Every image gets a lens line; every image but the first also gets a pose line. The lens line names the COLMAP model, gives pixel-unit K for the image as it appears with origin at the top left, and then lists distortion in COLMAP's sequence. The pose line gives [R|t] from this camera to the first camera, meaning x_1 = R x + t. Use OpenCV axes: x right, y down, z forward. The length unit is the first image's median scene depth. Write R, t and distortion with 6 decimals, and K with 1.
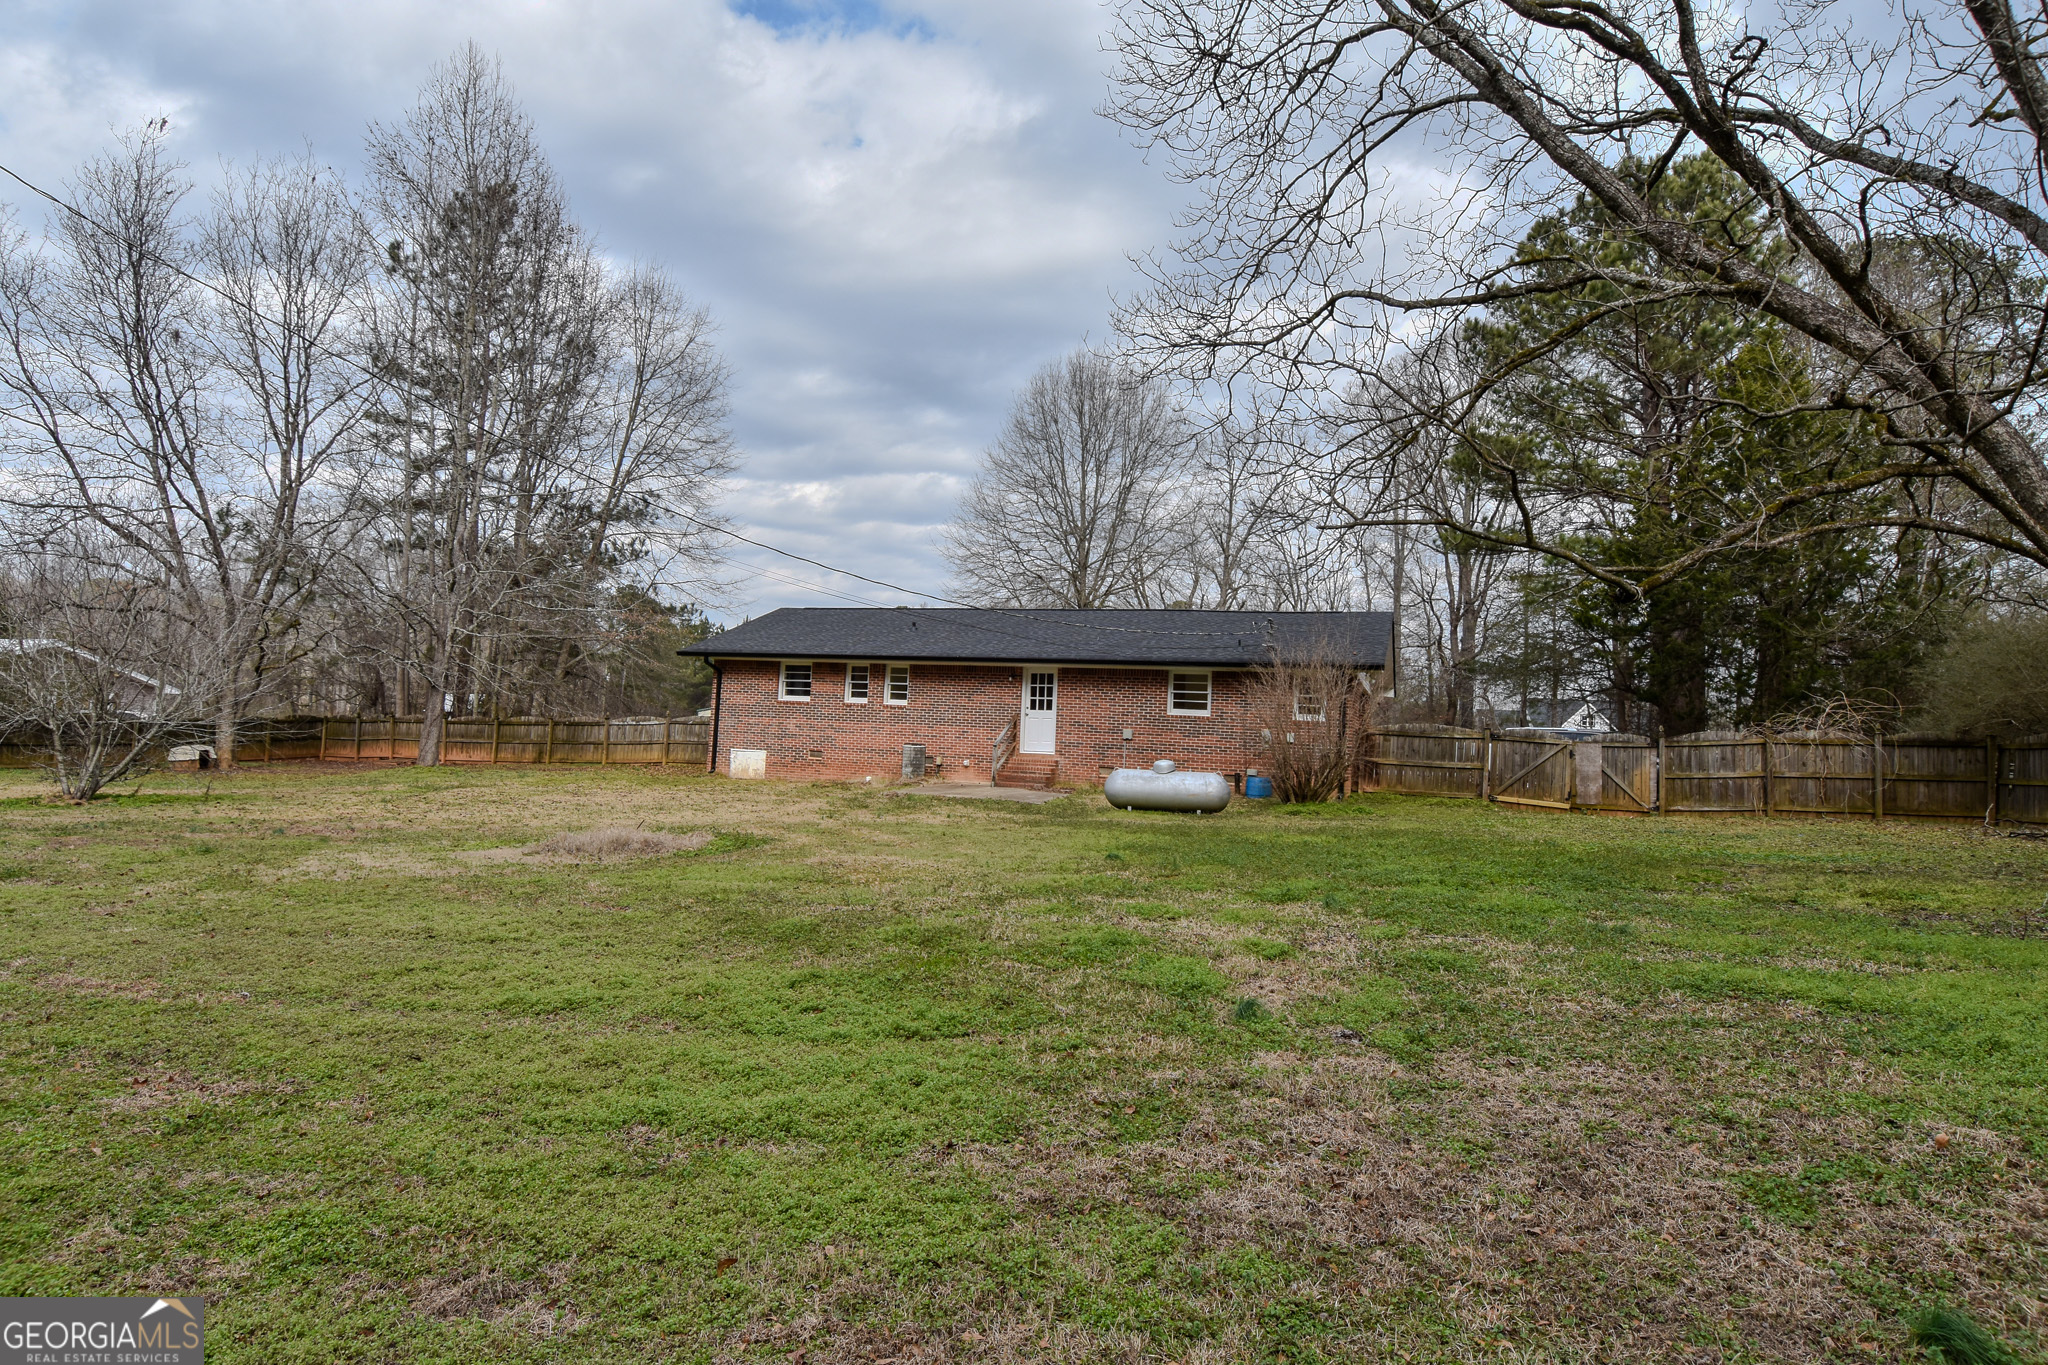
lens RADIAL K [[1074.6, 0, 1029.9], [0, 1074.6, 661.6], [0, 0, 1]] dist [0.046583, -0.050509]
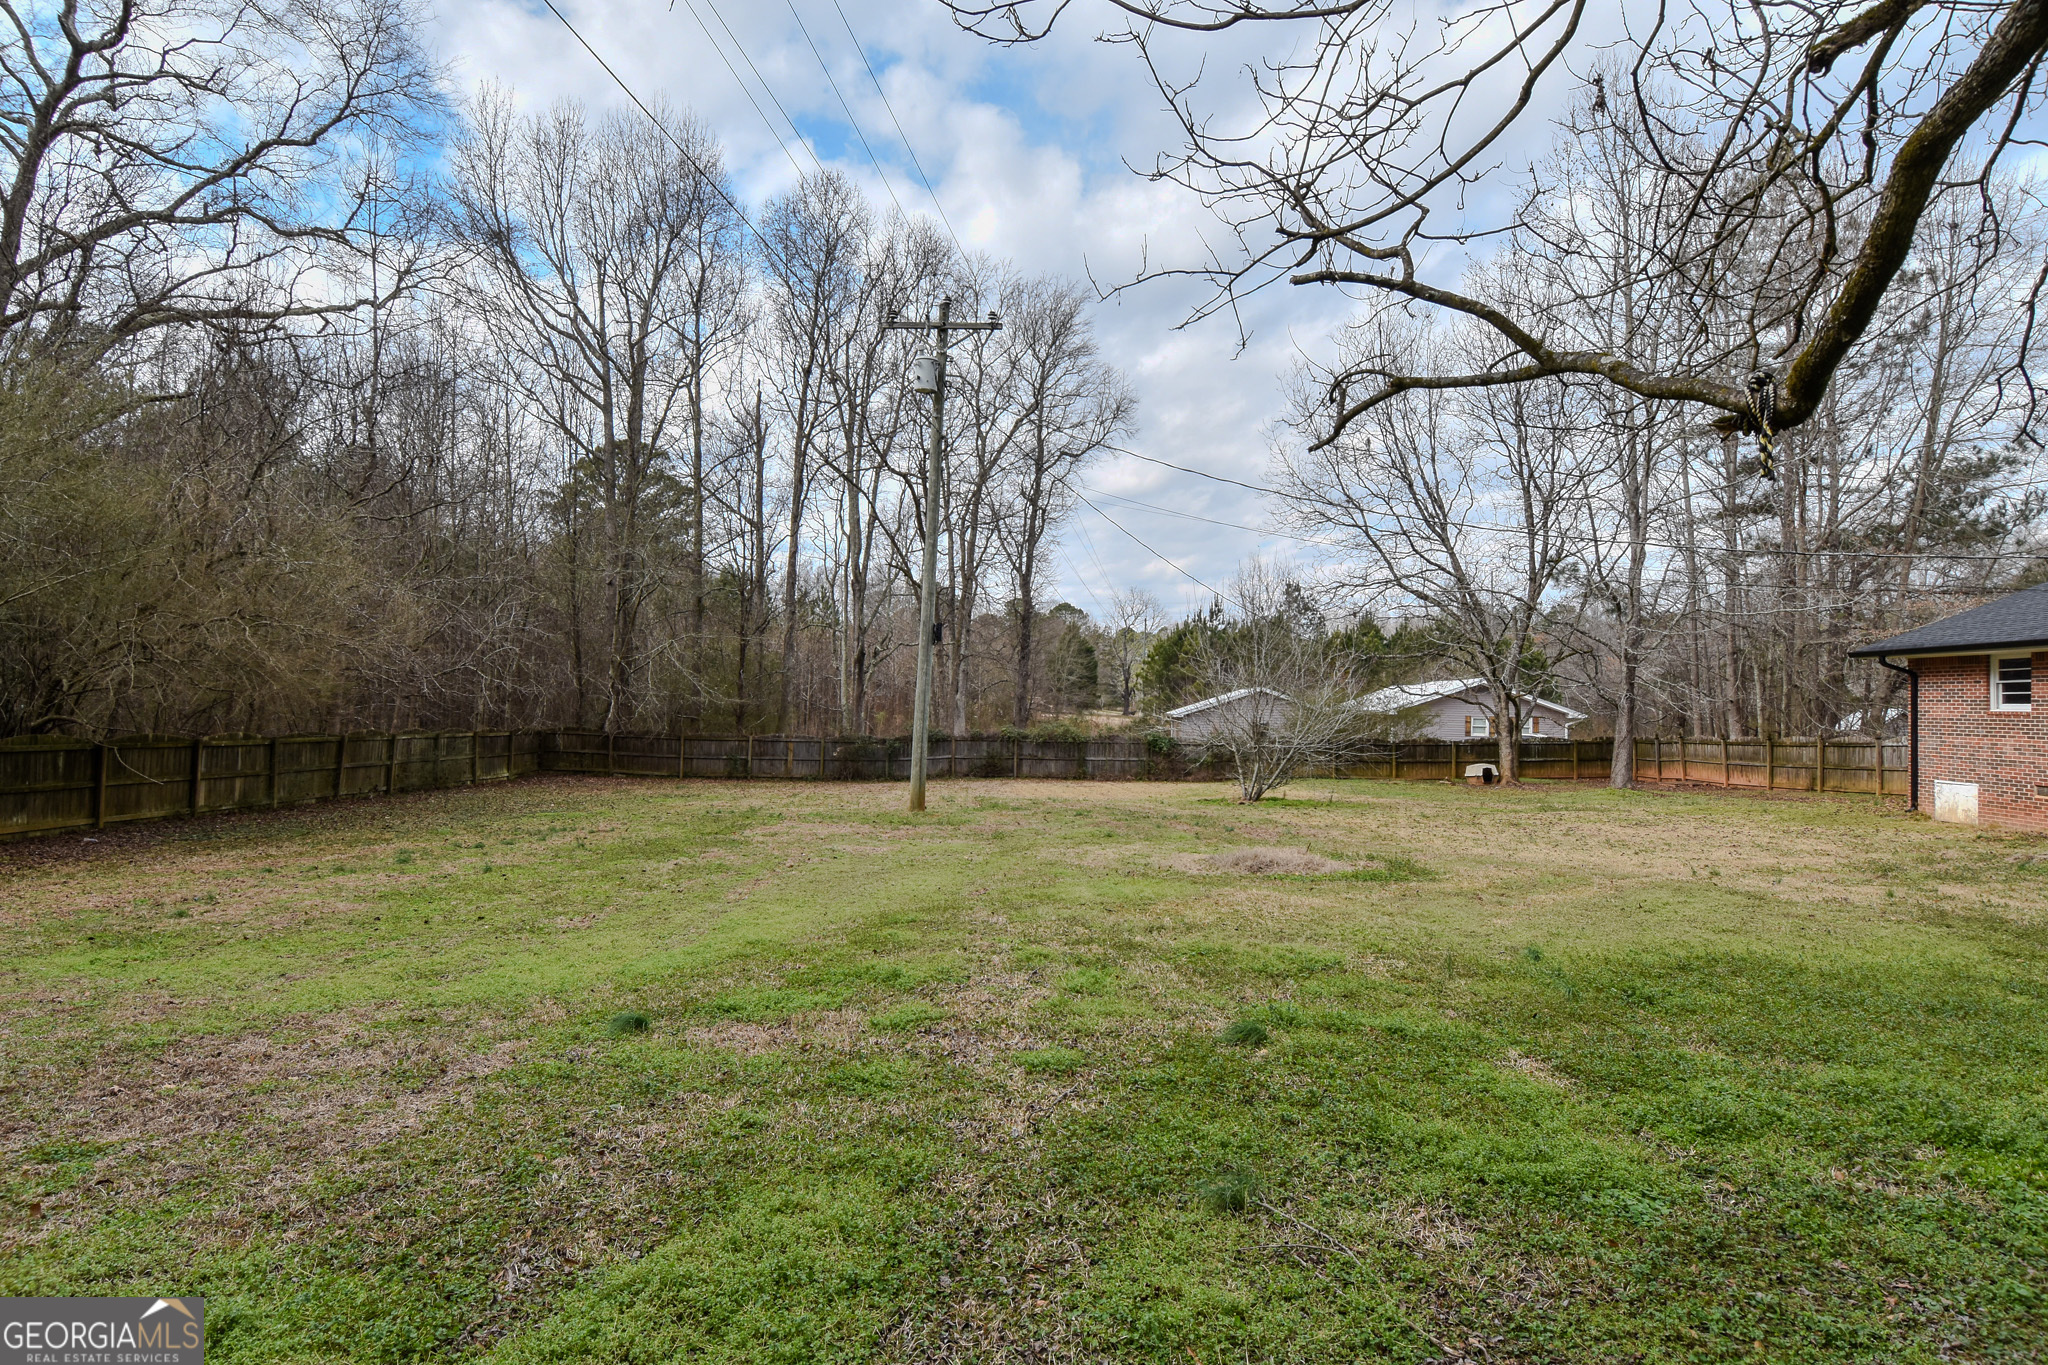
lens RADIAL K [[1096.6, 0, 1007.3], [0, 1096.6, 662.5], [0, 0, 1]] dist [0.041637, -0.053350]
pose [[0.279954, -0.072375, -0.957281, 0.266369], [0.058147, 0.996602, -0.058343, 0.009061], [0.958251, -0.039330, 0.283211, 0.198350]]
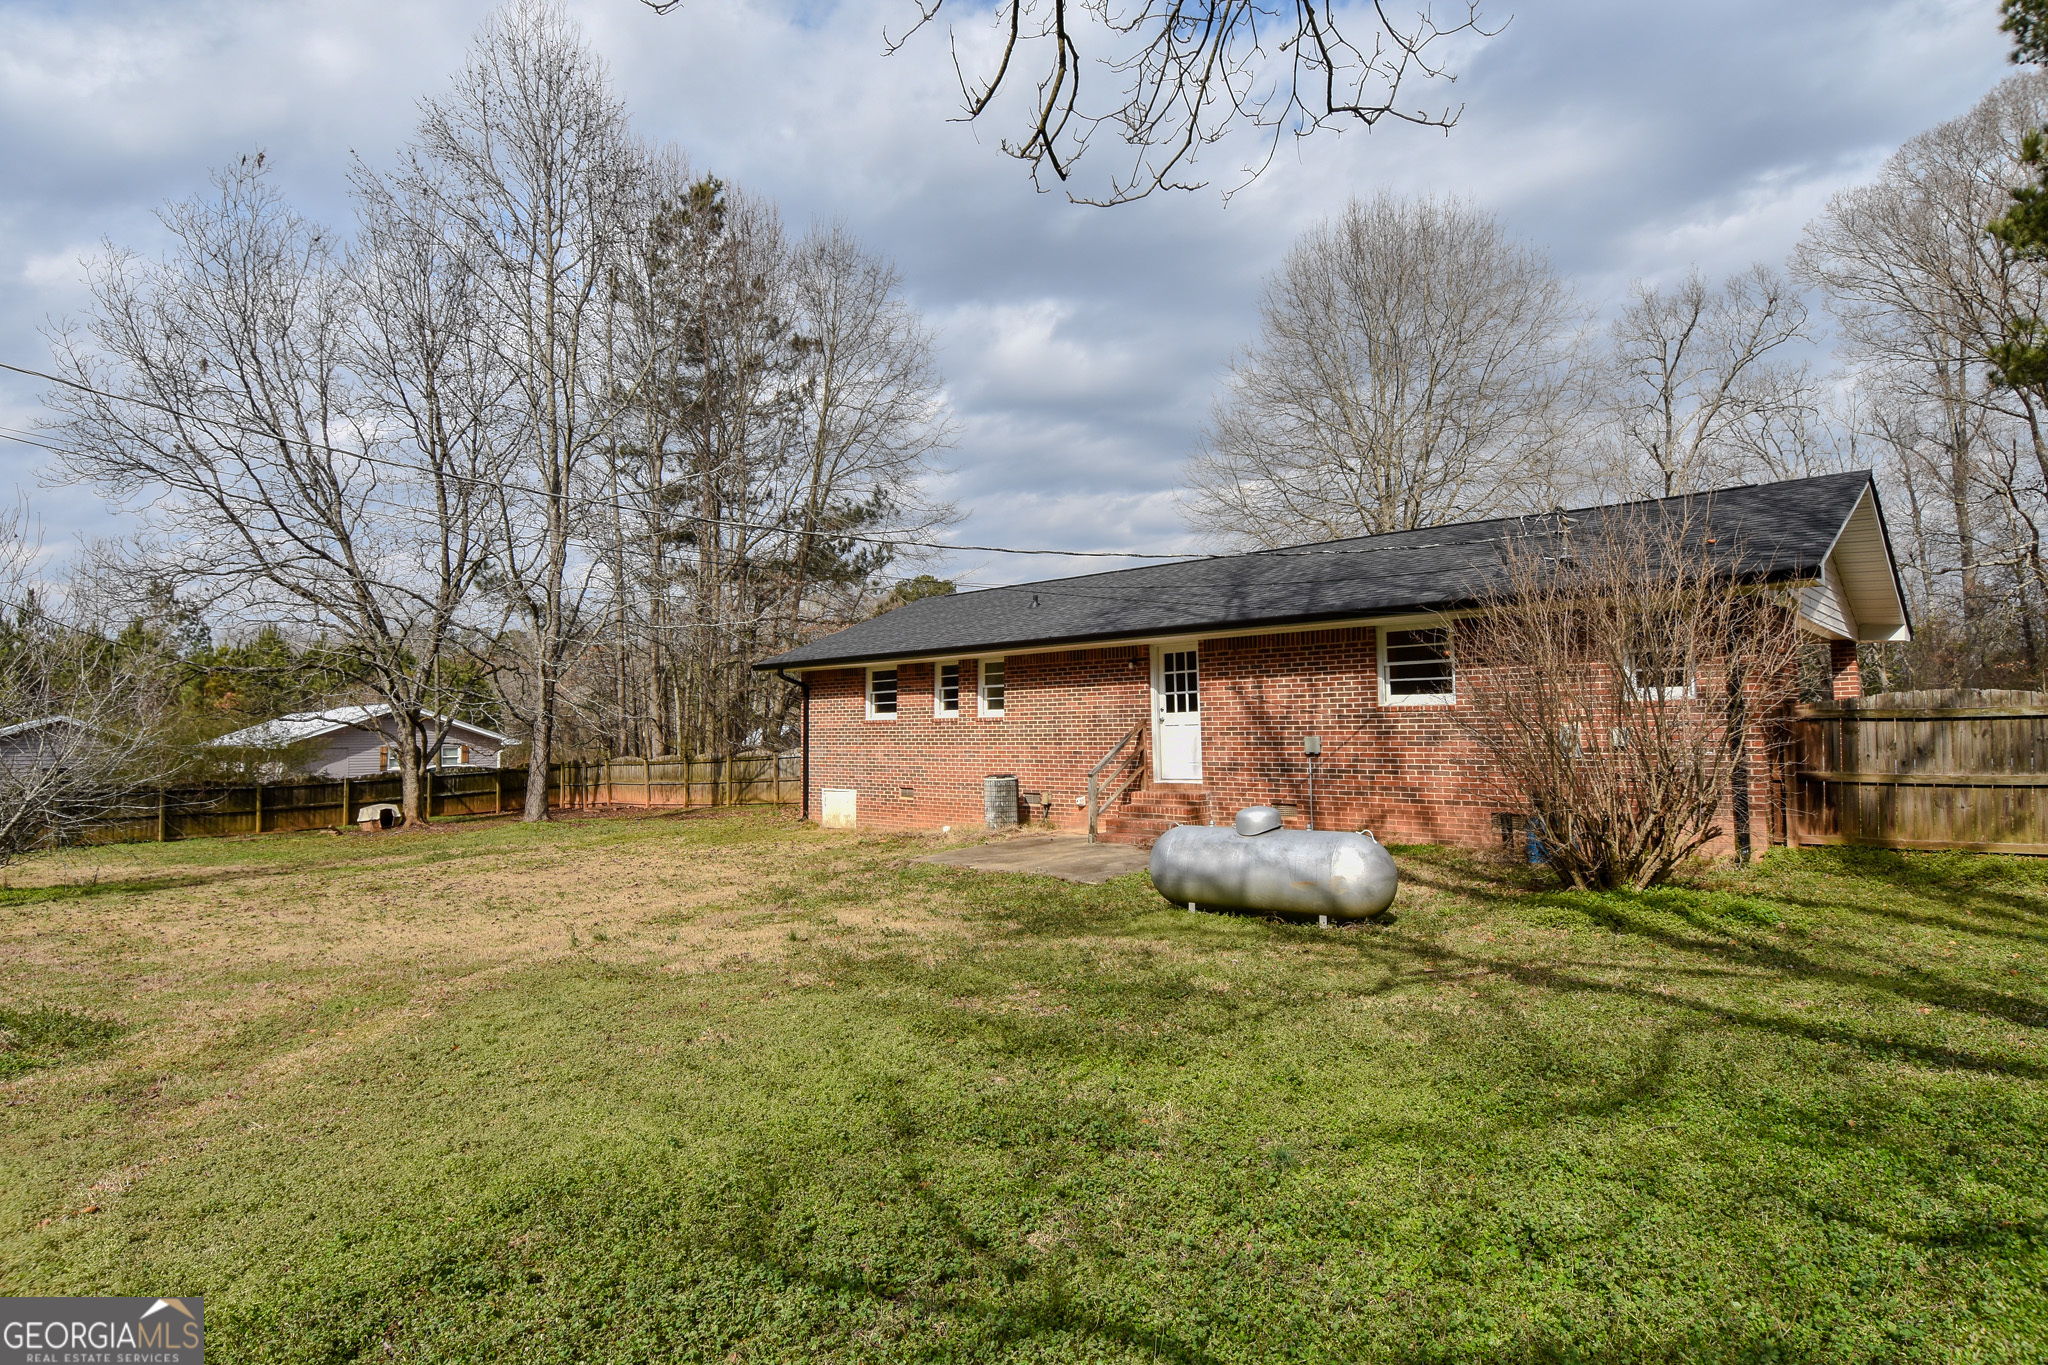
lens RADIAL K [[1096.6, 0, 1007.3], [0, 1096.6, 662.5], [0, 0, 1]] dist [0.041637, -0.053350]
pose [[0.915463, -0.083904, -0.393557, 0.154481], [0.083148, 0.996356, -0.019005, 0.018762], [0.393718, -0.015325, 0.919104, 0.350793]]
